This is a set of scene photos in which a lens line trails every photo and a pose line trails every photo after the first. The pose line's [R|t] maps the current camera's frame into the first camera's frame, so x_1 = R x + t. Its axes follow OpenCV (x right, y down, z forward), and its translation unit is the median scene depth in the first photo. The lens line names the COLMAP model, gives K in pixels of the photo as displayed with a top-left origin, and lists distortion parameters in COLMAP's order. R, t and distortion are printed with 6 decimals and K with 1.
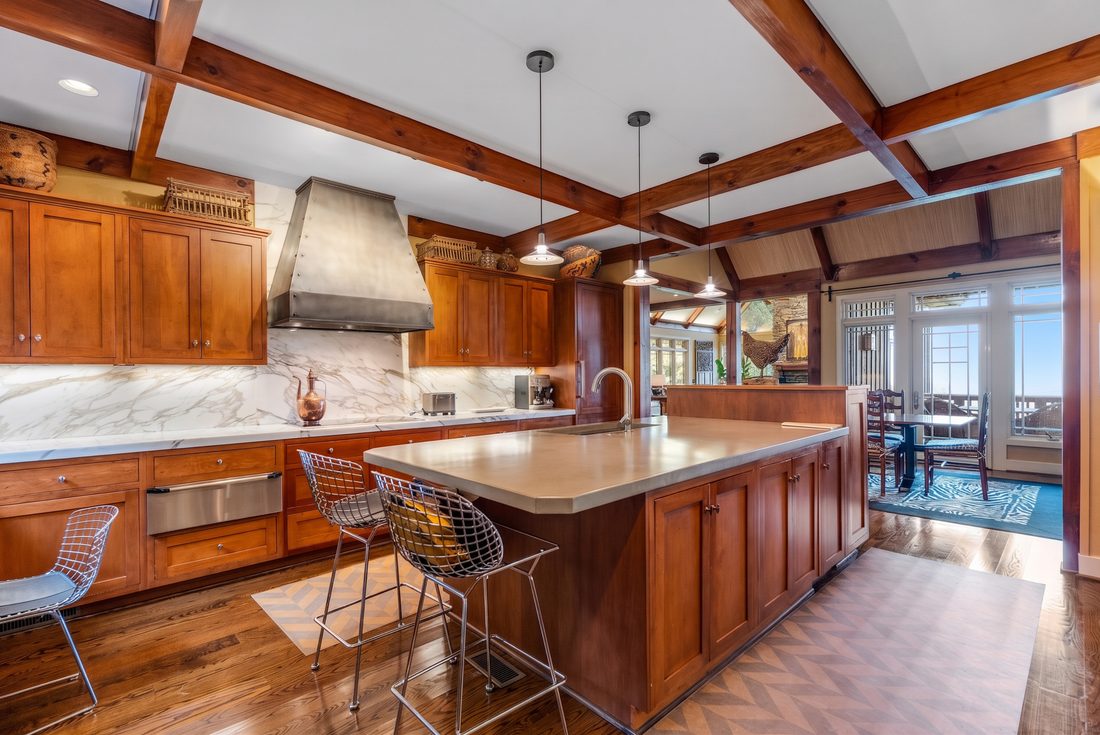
lens RADIAL K [[482.6, 0, 551.2], [0, 482.6, 374.8], [0, 0, 1]] dist [0.000327, -0.000015]
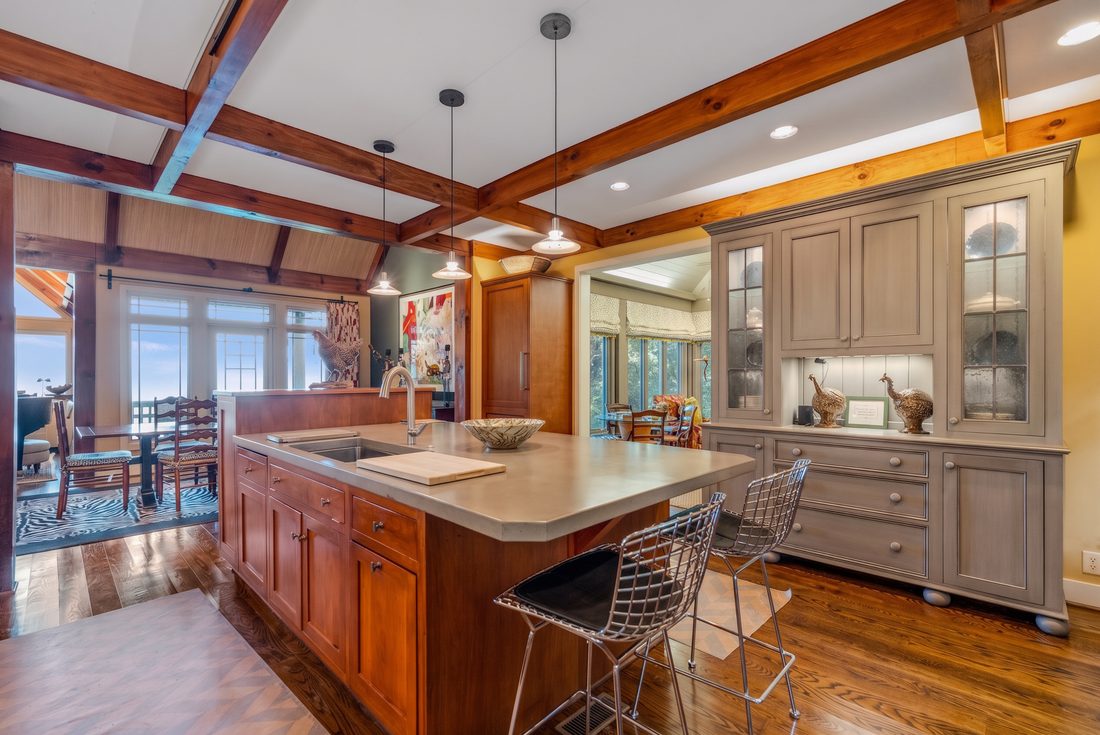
lens RADIAL K [[500.9, 0, 548.1], [0, 500.9, 382.7], [0, 0, 1]] dist [0.000617, 0.000057]
pose [[-0.041826, -0.003534, 0.999119, -0.348990], [0.005735, 0.999976, 0.003777, 0.005582], [-0.999108, 0.005888, -0.041805, 0.380181]]
